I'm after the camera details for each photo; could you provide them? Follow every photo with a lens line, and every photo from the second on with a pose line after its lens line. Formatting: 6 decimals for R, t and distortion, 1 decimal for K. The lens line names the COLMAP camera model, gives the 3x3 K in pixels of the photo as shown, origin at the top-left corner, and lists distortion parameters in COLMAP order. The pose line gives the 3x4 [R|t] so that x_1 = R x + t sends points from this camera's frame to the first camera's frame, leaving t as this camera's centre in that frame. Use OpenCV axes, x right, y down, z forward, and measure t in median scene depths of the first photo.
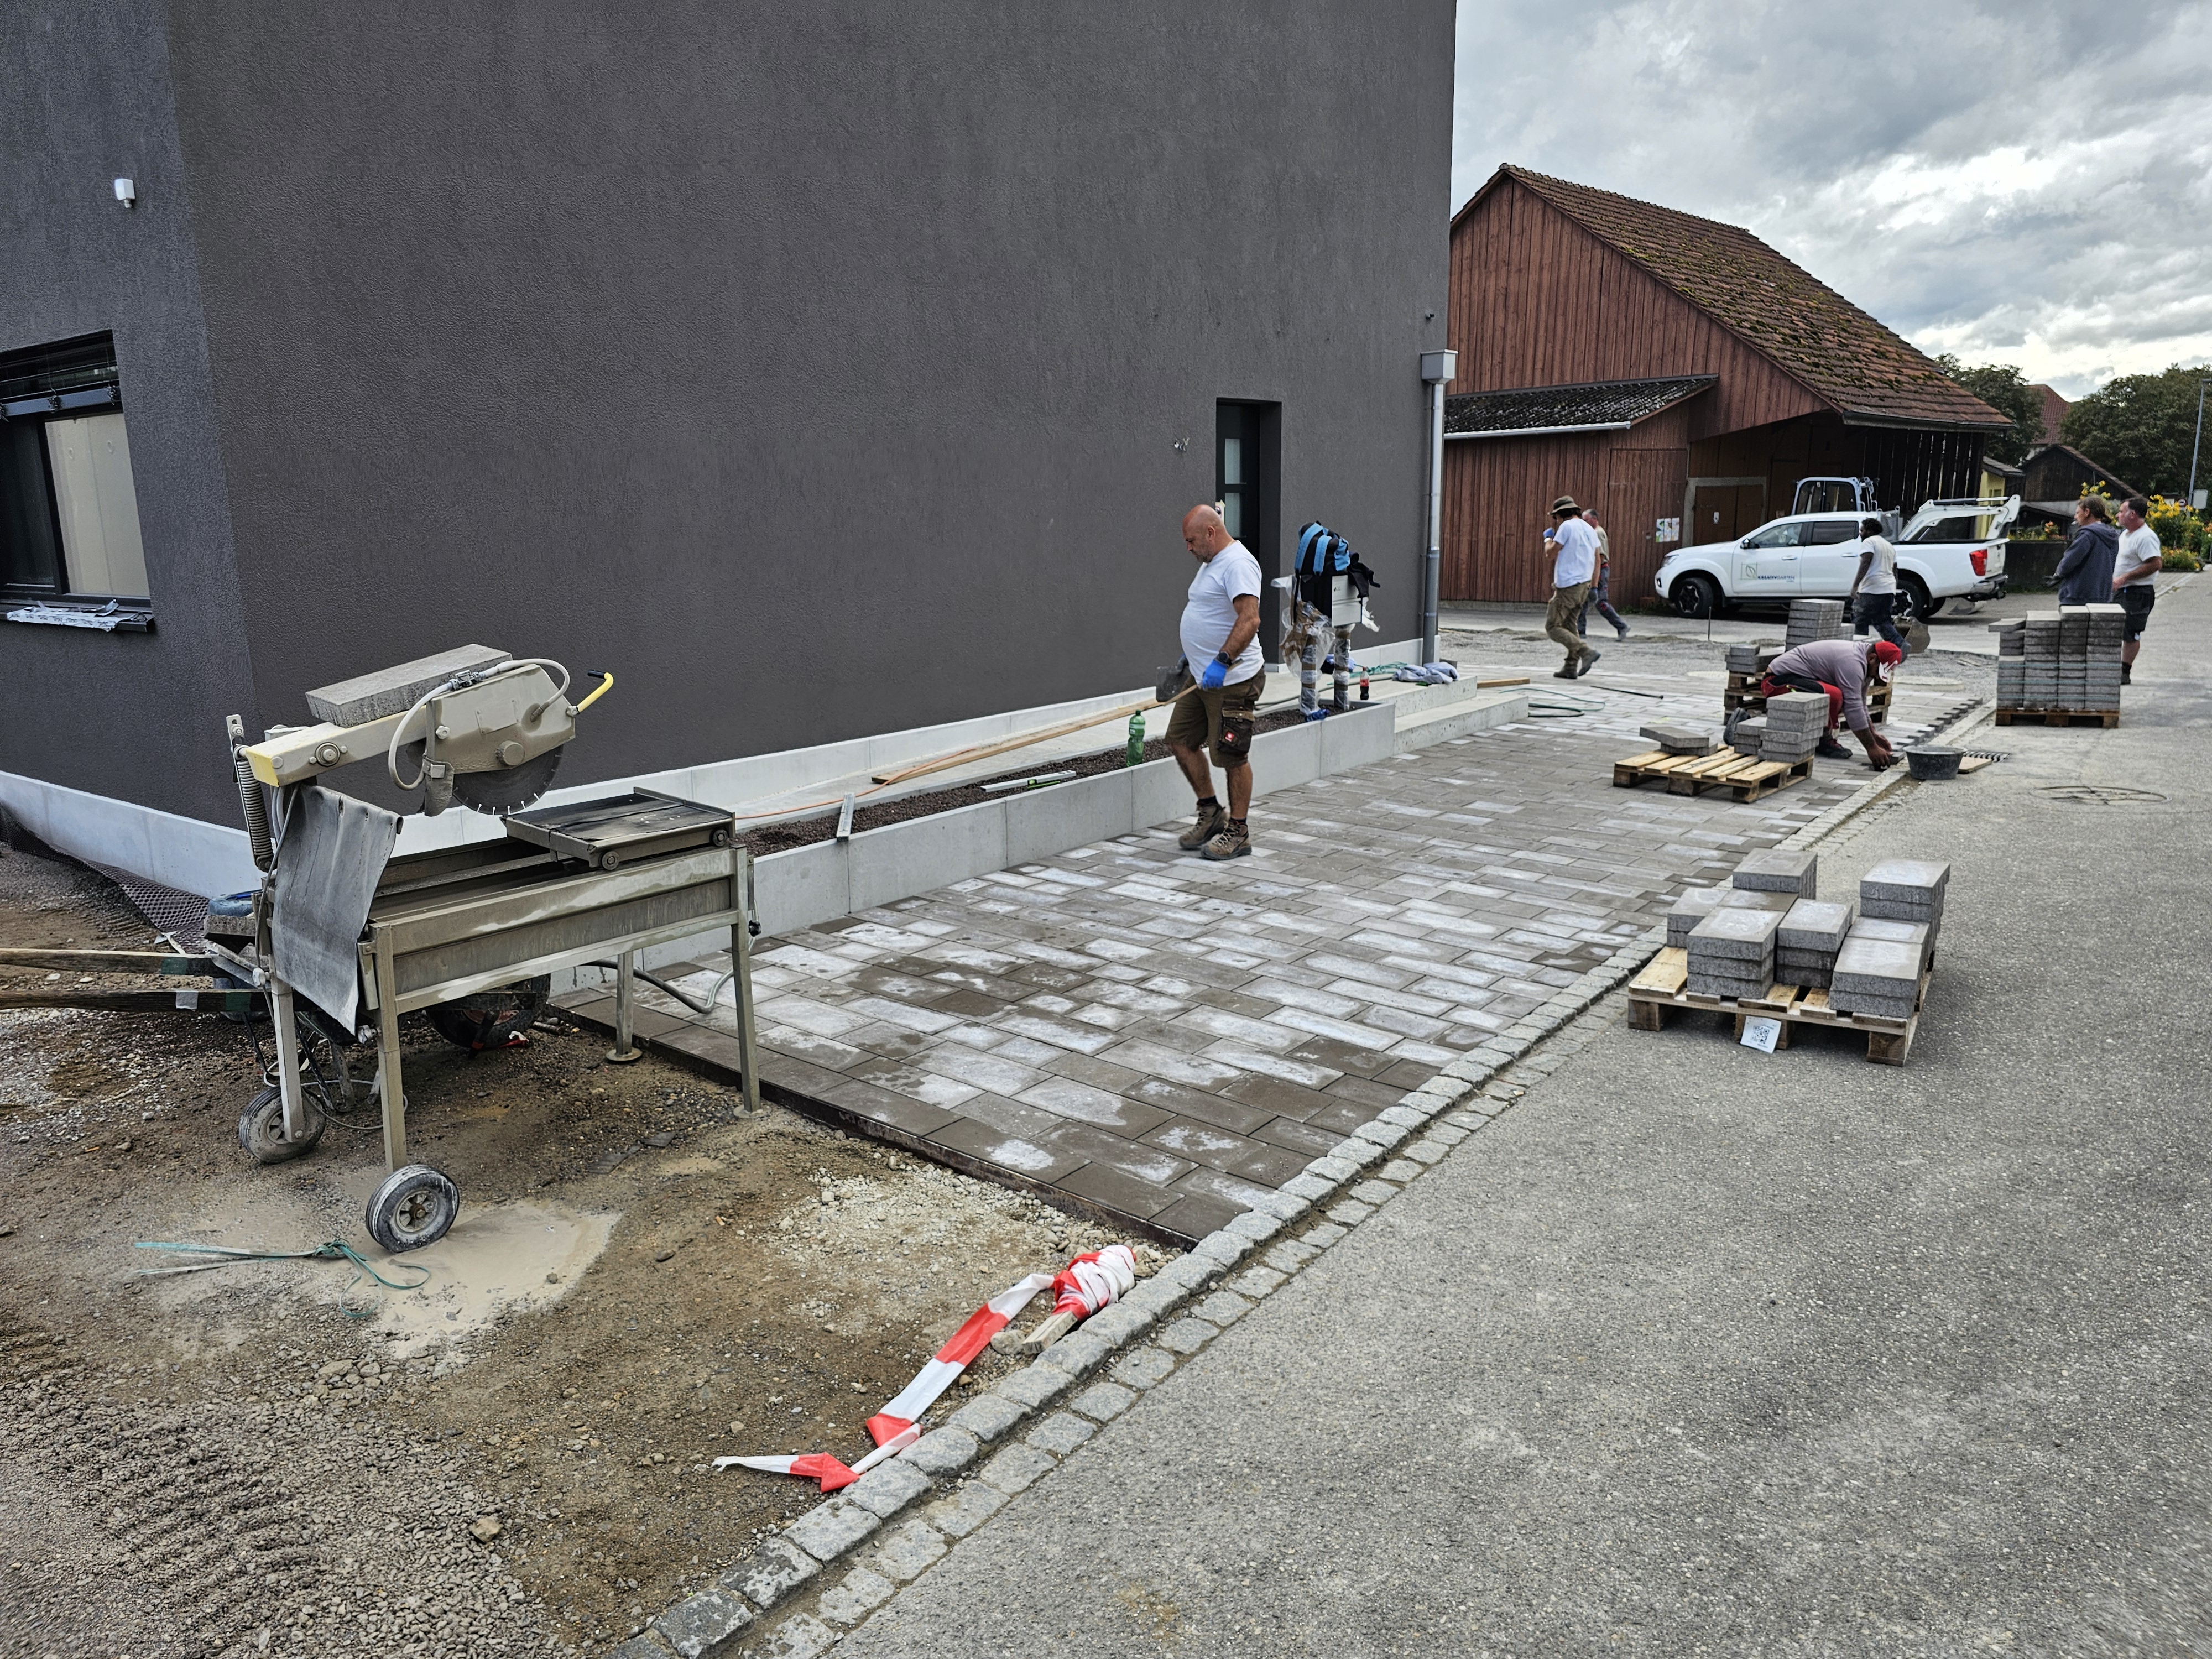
lens RADIAL K [[1484.3, 0, 1083.9], [0, 1484.3, 829.6], [0, 0, 1]] dist [0.028956, -0.028526]
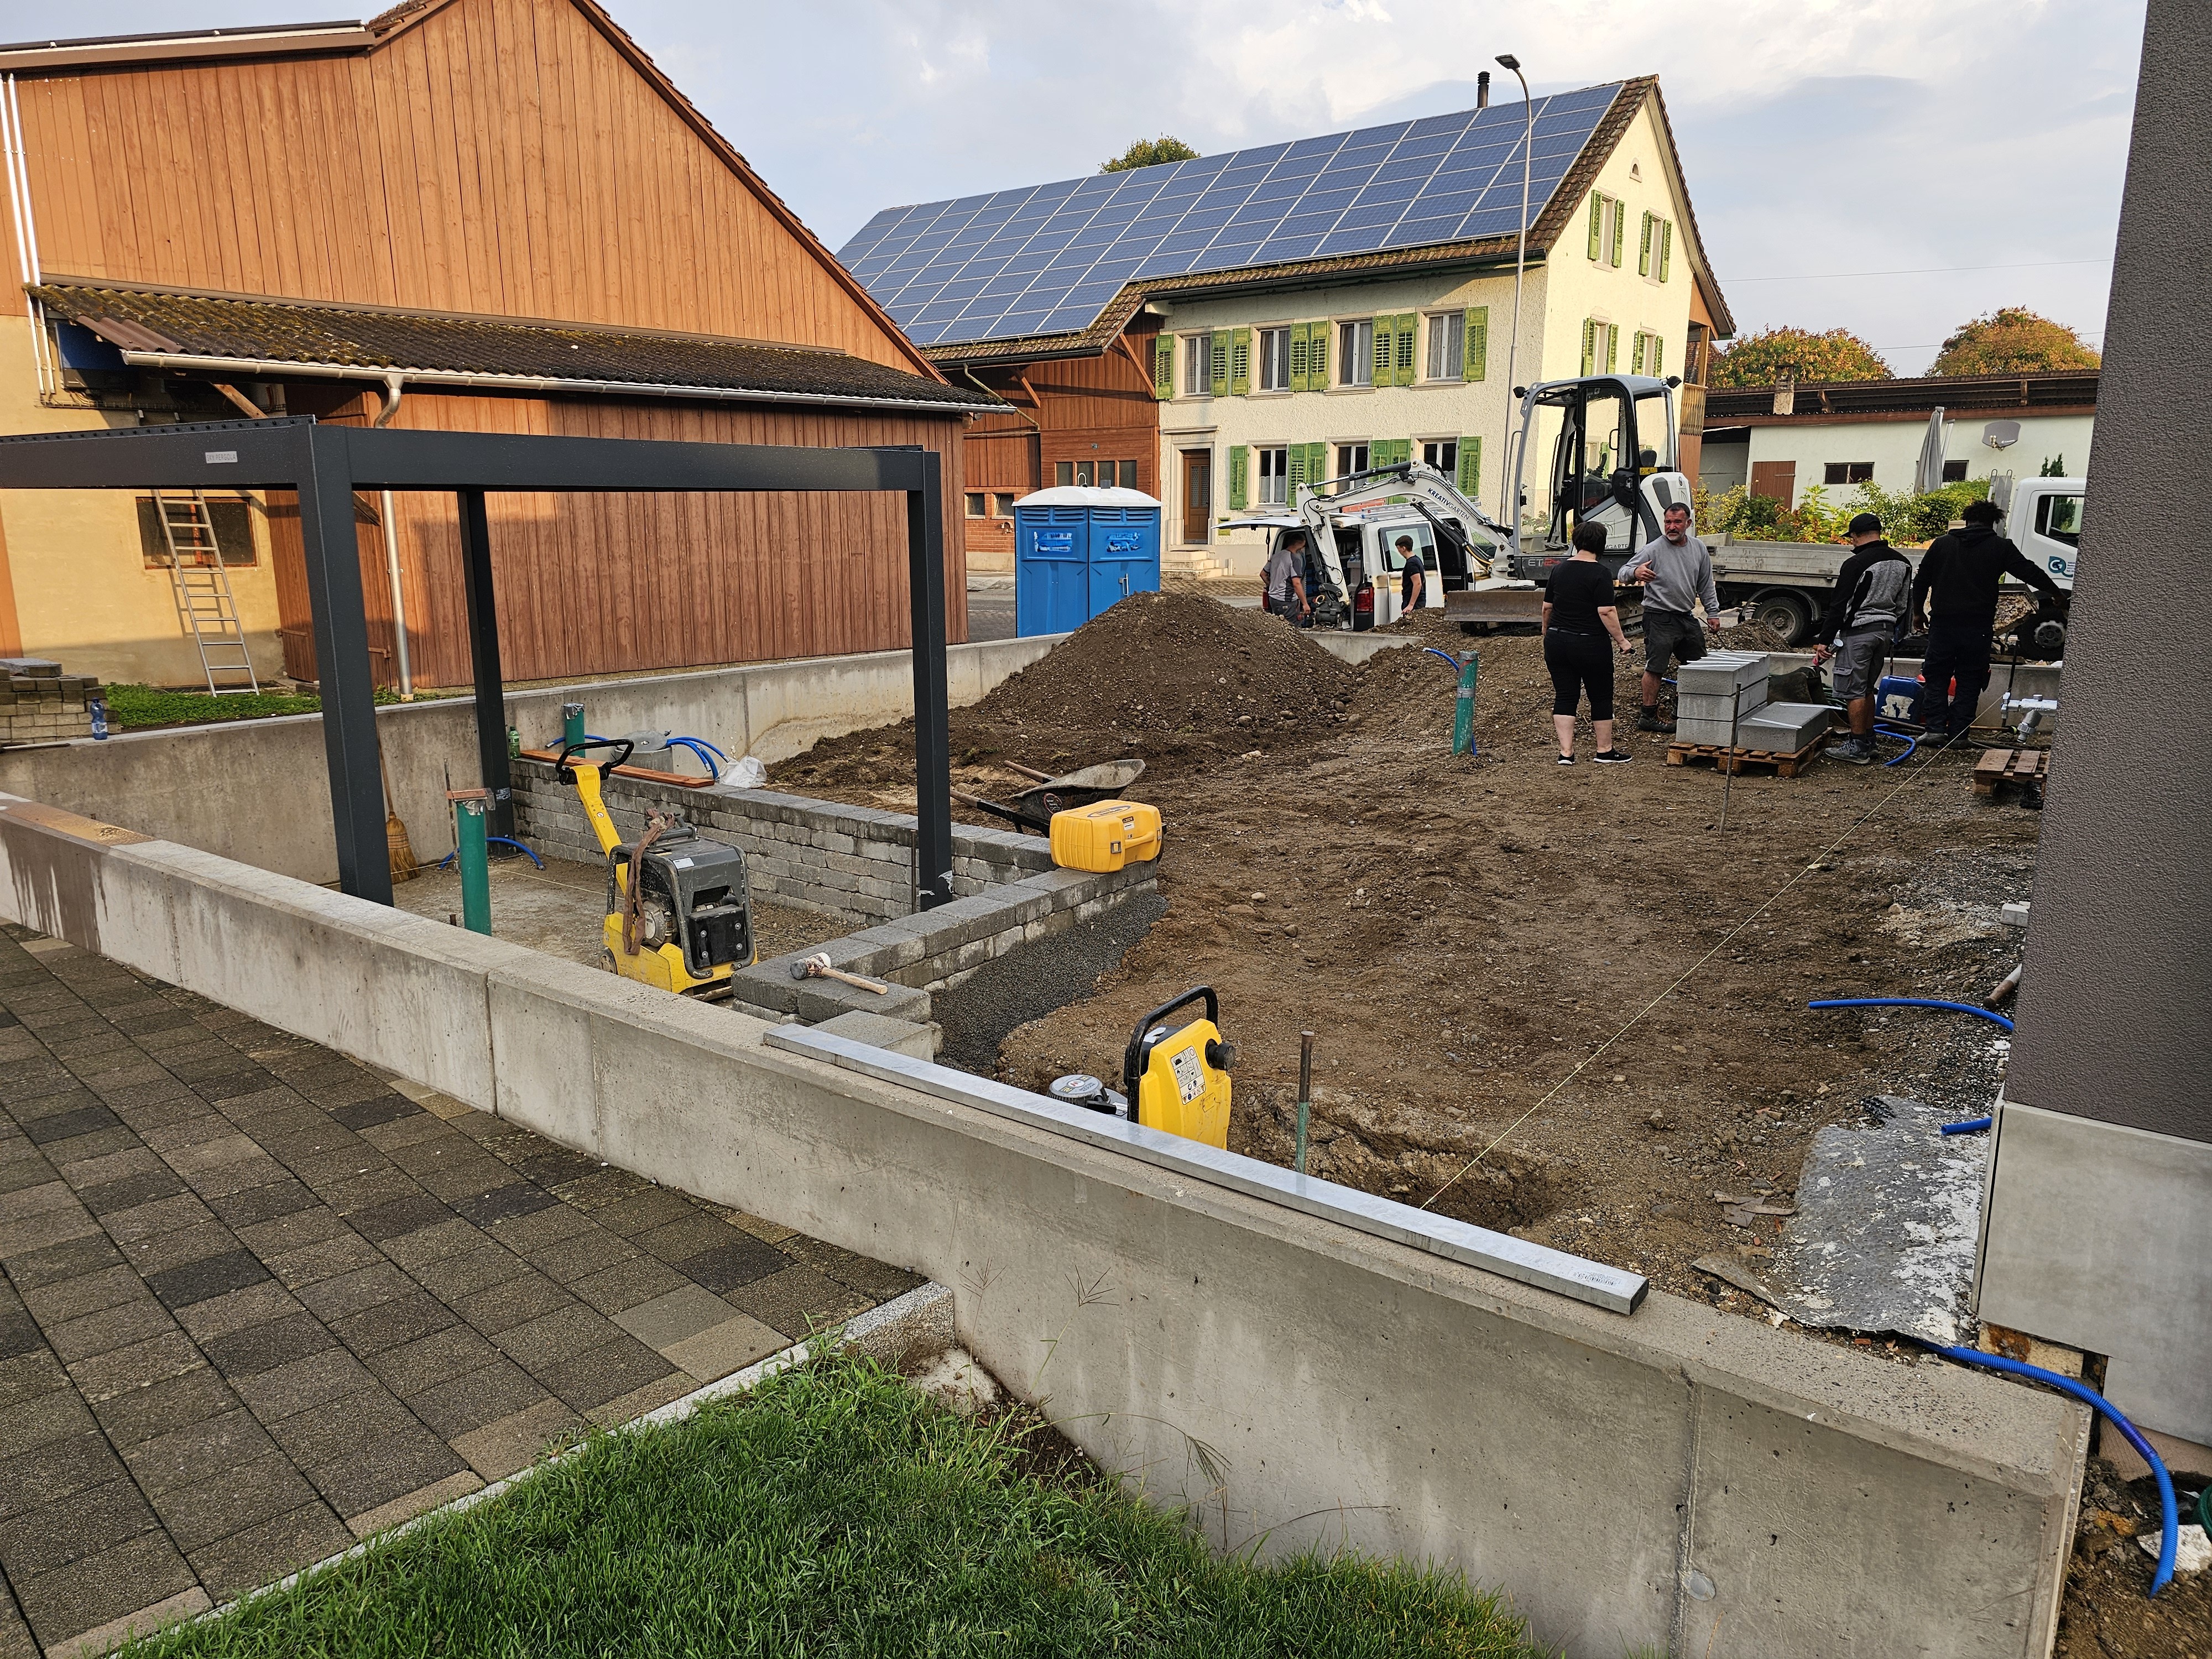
lens RADIAL K [[1484.3, 0, 1106.7], [0, 1484.3, 832.7], [0, 0, 1]] dist [0.028956, -0.028526]
pose [[-0.014785, -0.193259, 0.981036, -1.249074], [0.207235, 0.959247, 0.192090, -0.569254], [-0.978179, 0.206145, 0.025867, 2.791458]]
